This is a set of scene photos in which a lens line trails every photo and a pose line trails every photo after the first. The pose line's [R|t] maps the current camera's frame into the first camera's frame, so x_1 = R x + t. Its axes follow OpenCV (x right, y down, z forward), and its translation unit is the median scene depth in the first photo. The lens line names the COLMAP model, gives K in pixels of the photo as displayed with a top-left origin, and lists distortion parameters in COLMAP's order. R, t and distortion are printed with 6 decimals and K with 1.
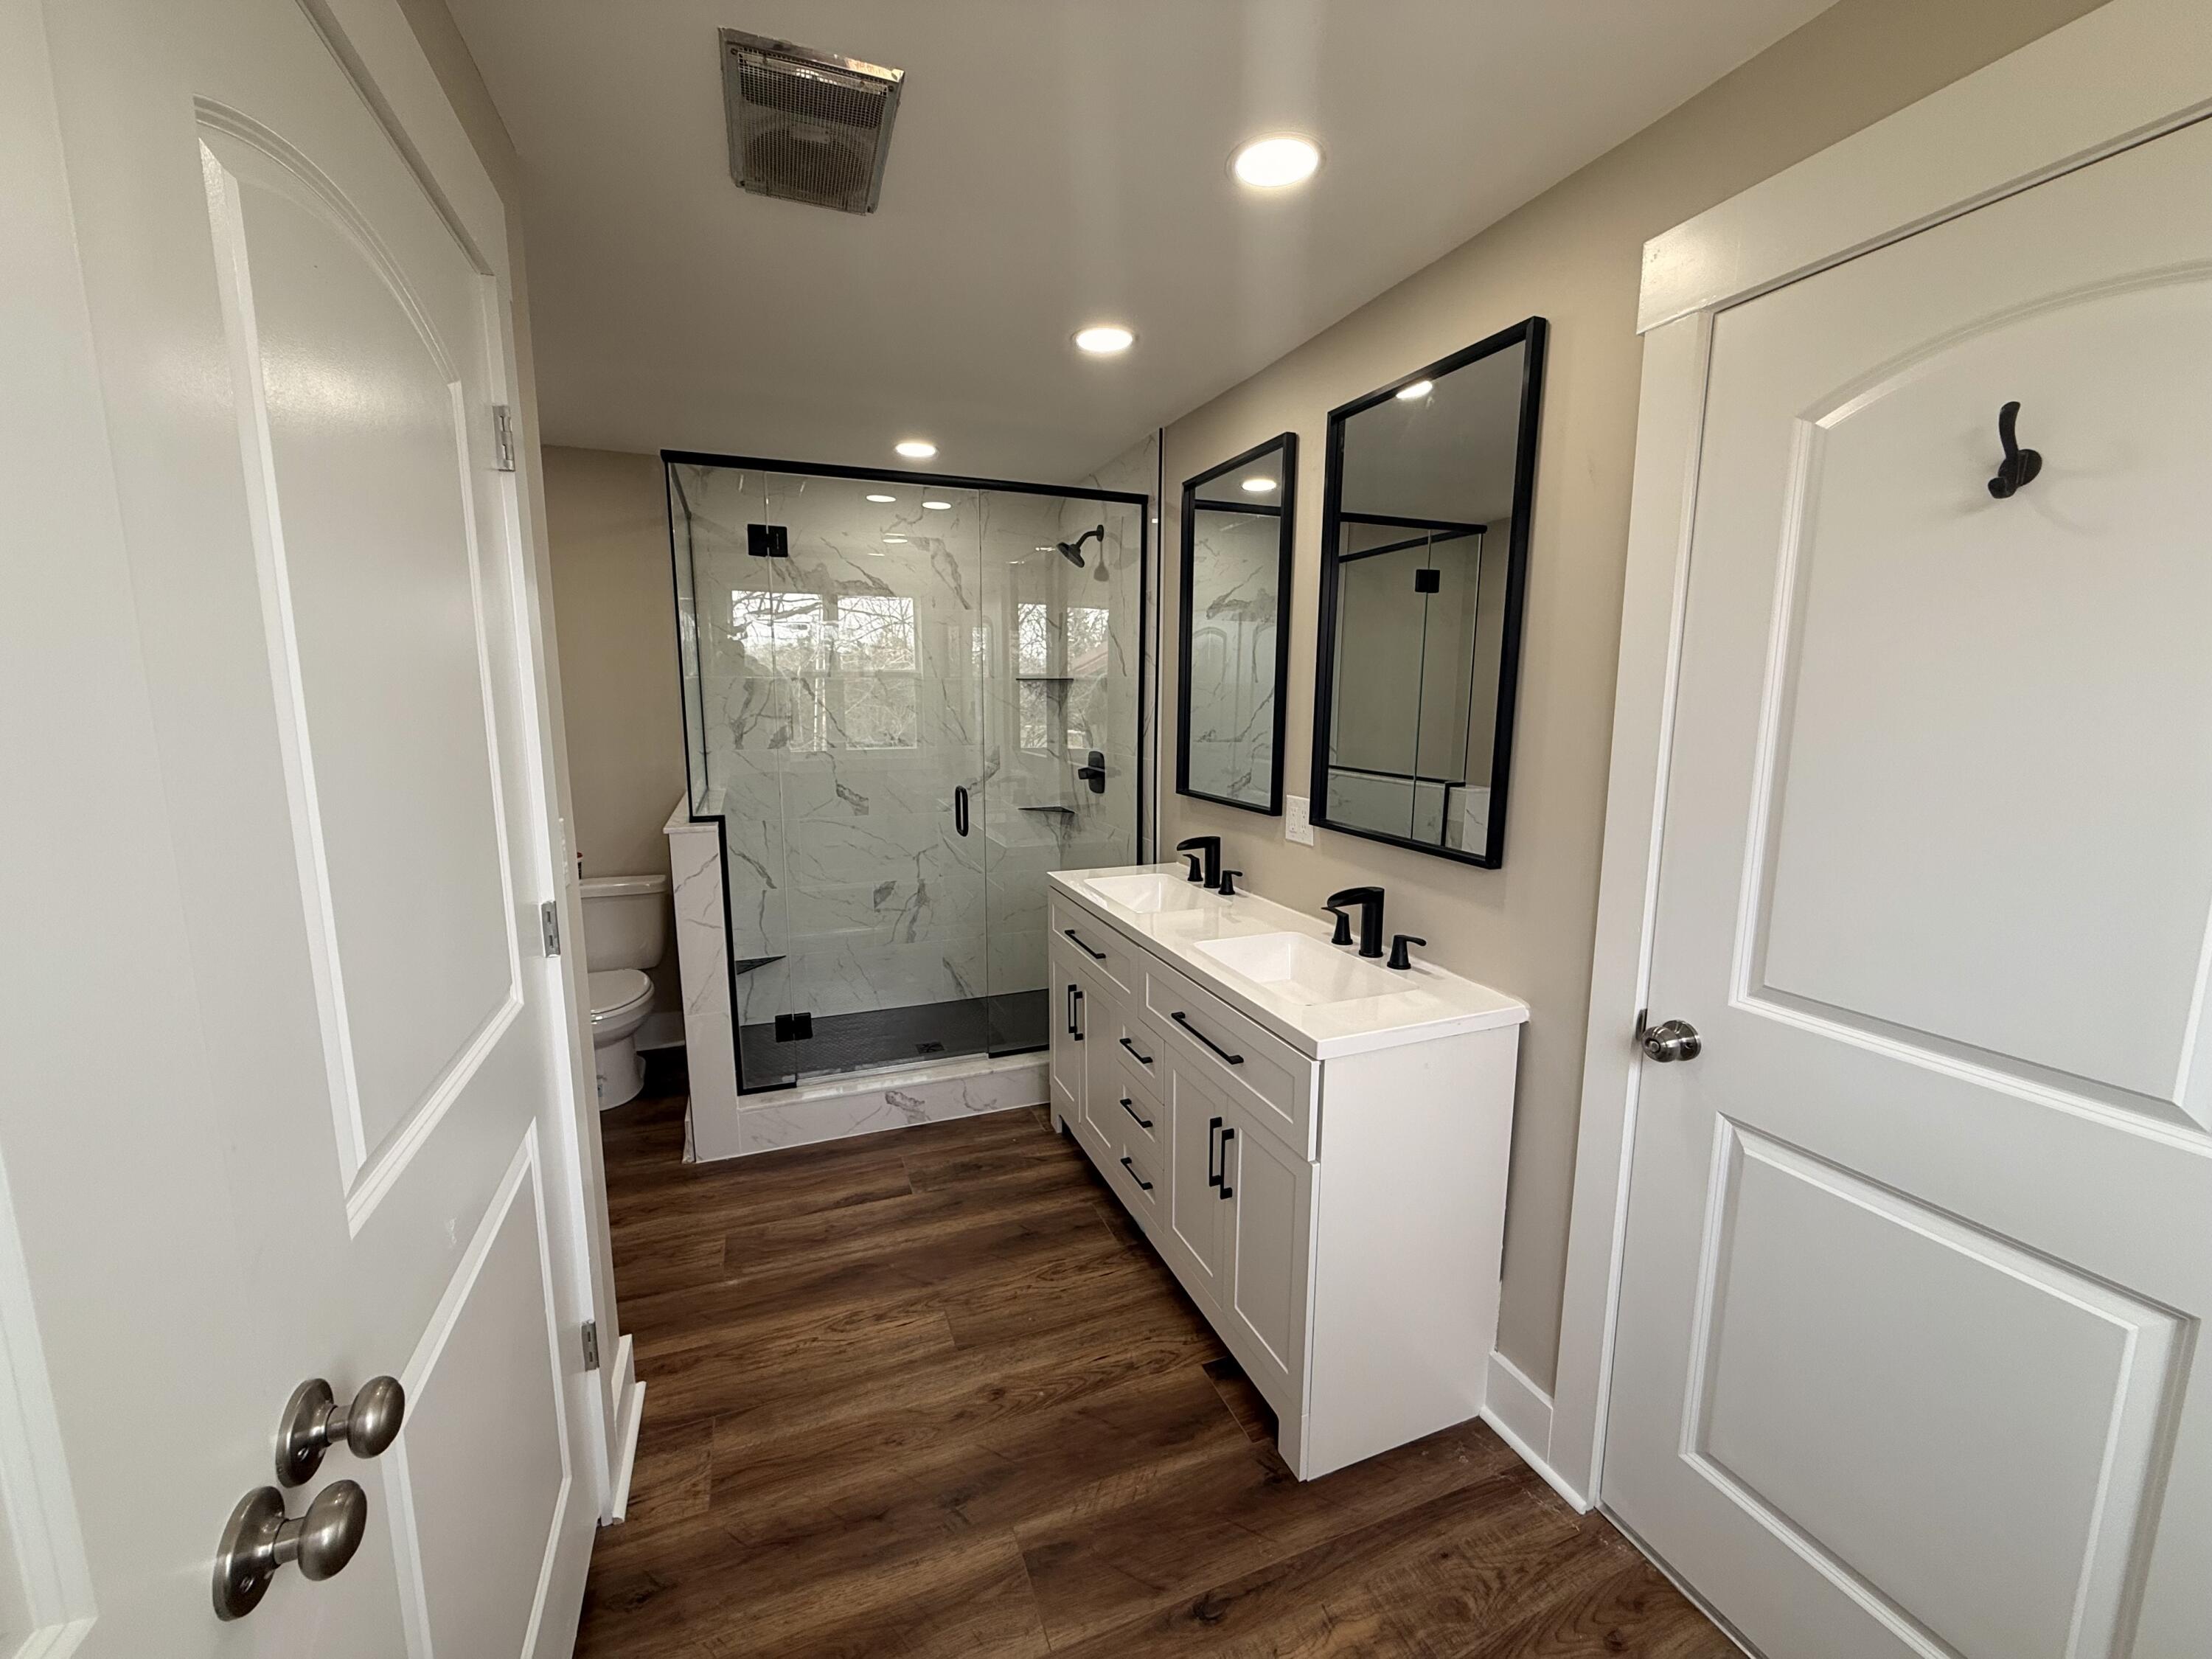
lens RADIAL K [[890.0, 0, 1101.1], [0, 890.0, 846.5], [0, 0, 1]] dist [-0.001296, -0.000074]
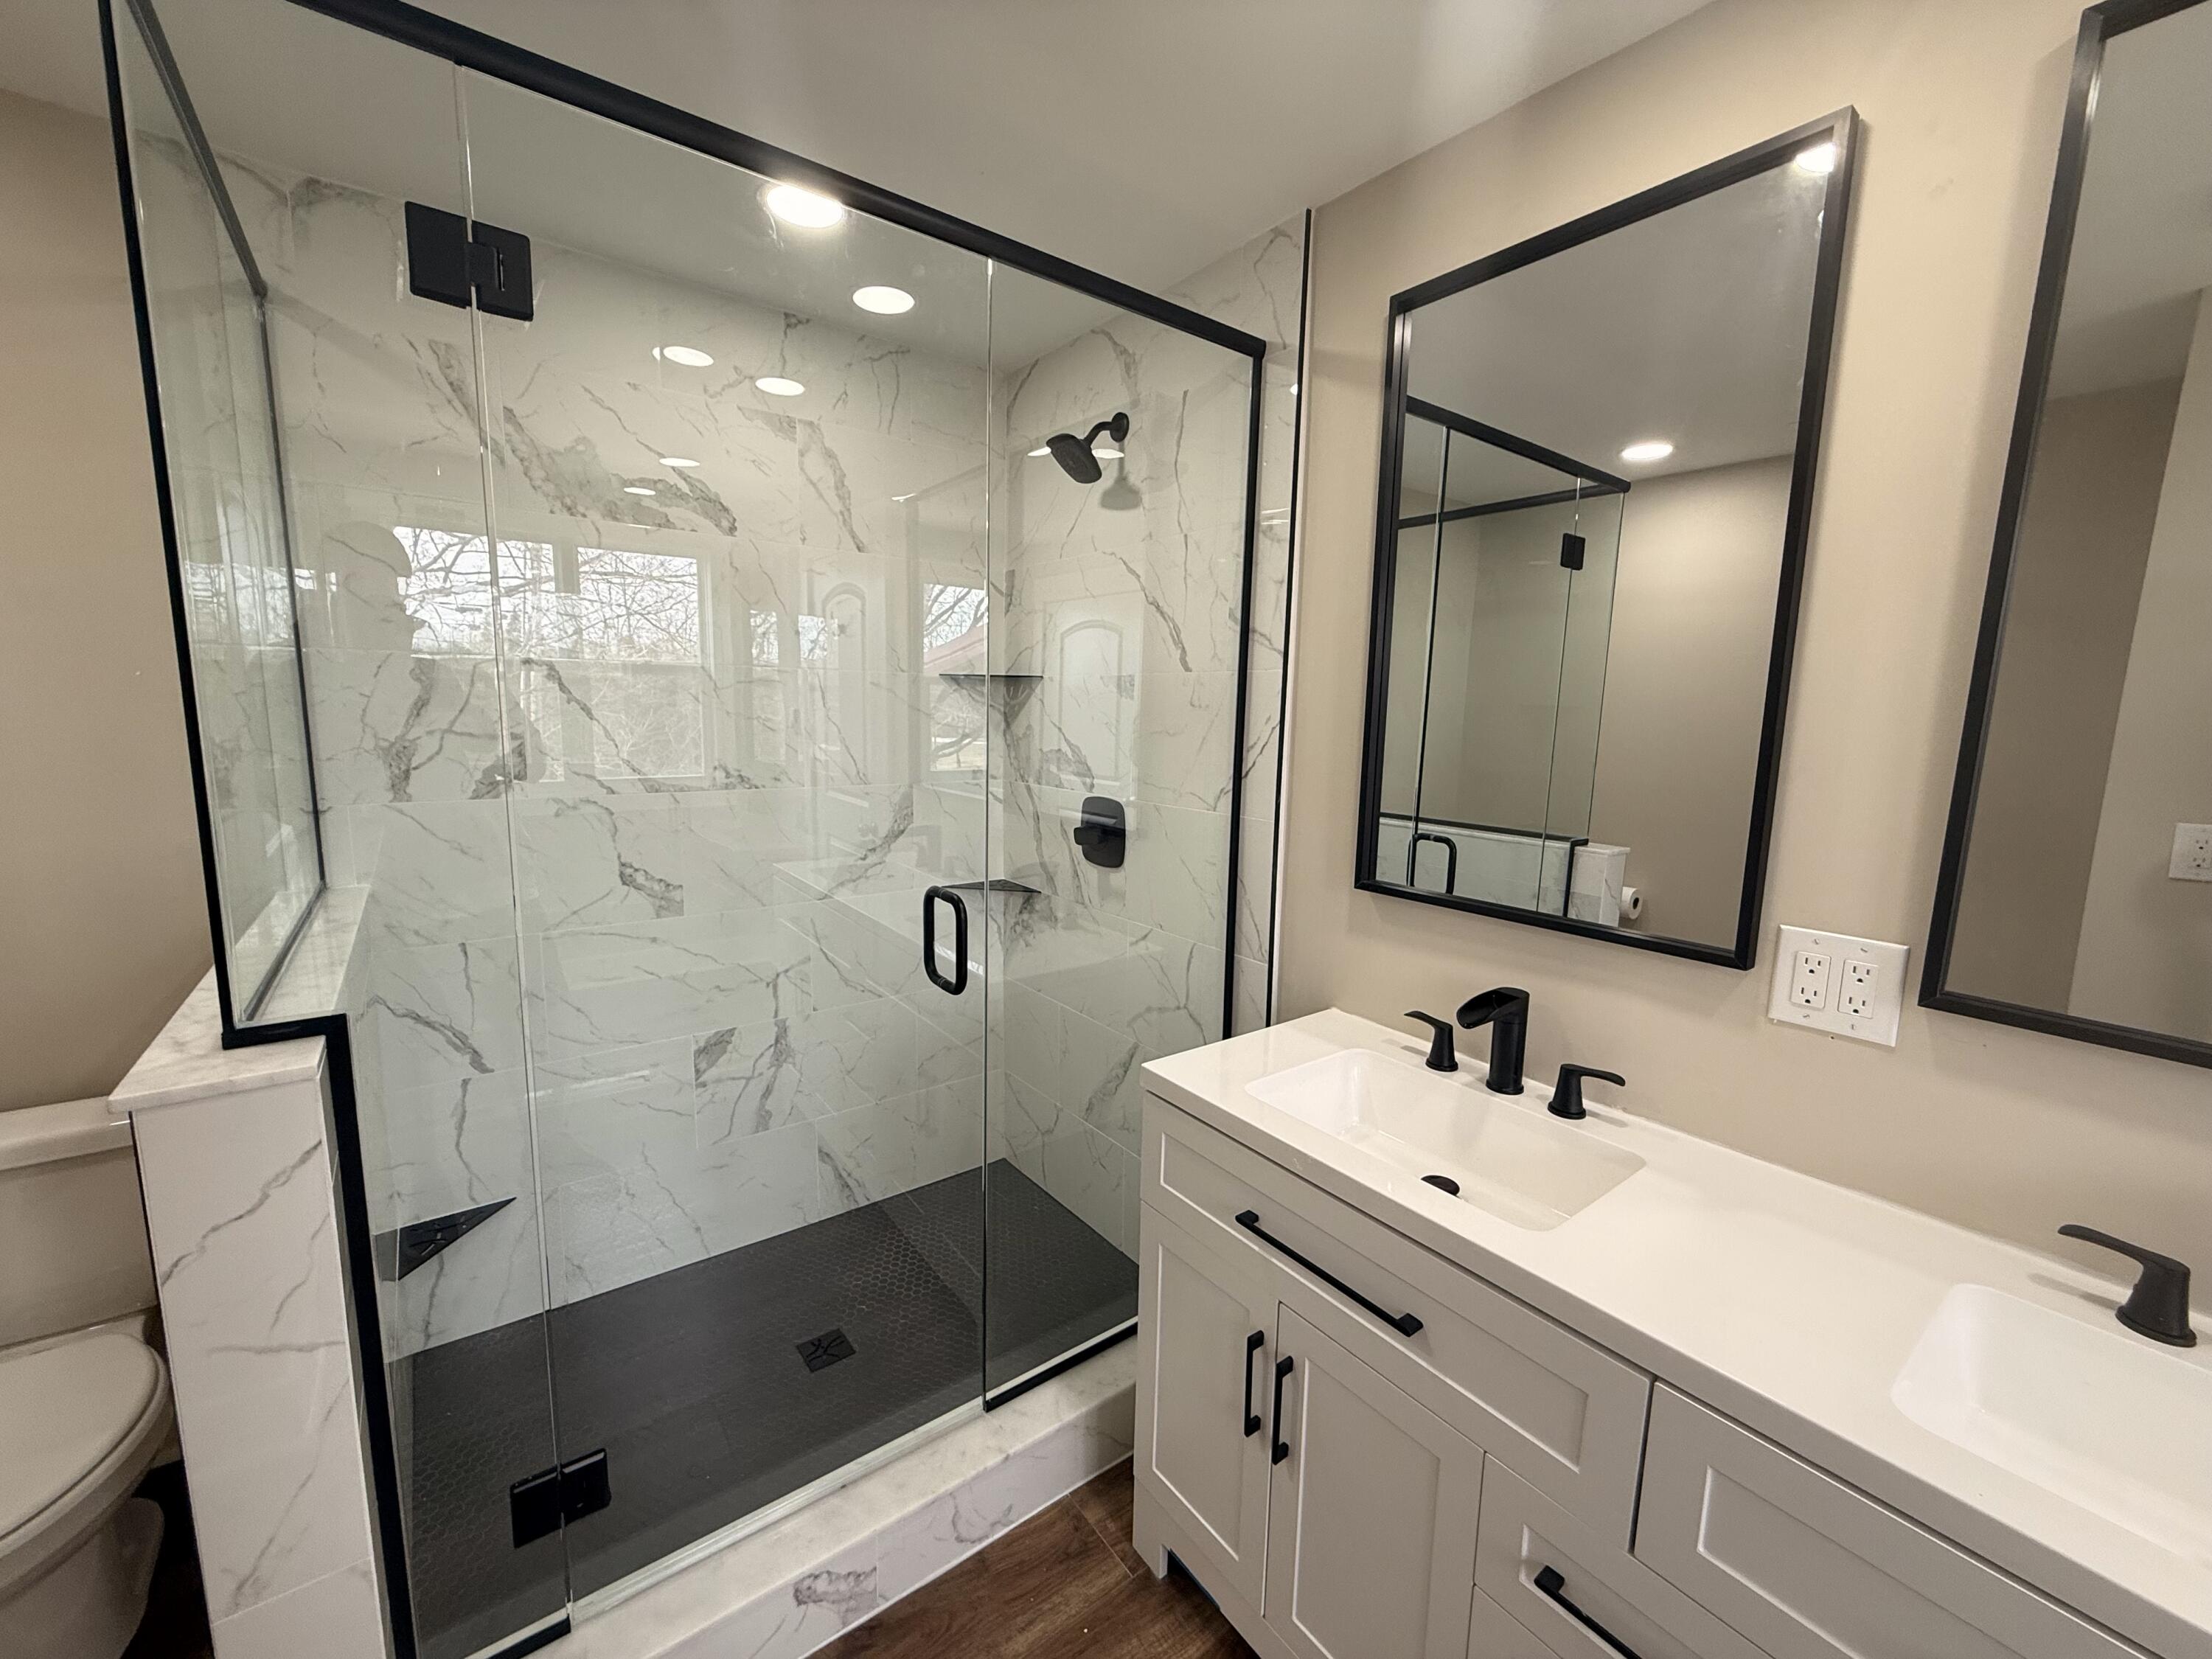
lens RADIAL K [[876.9, 0, 1098.5], [0, 876.9, 827.7], [0, 0, 1]] dist [-0.003486, -0.000313]
pose [[0.962523, -0.024695, 0.270073, -0.177549], [0.031836, 0.999249, -0.022089, -0.076272], [-0.269324, 0.029859, 0.962587, 0.458699]]
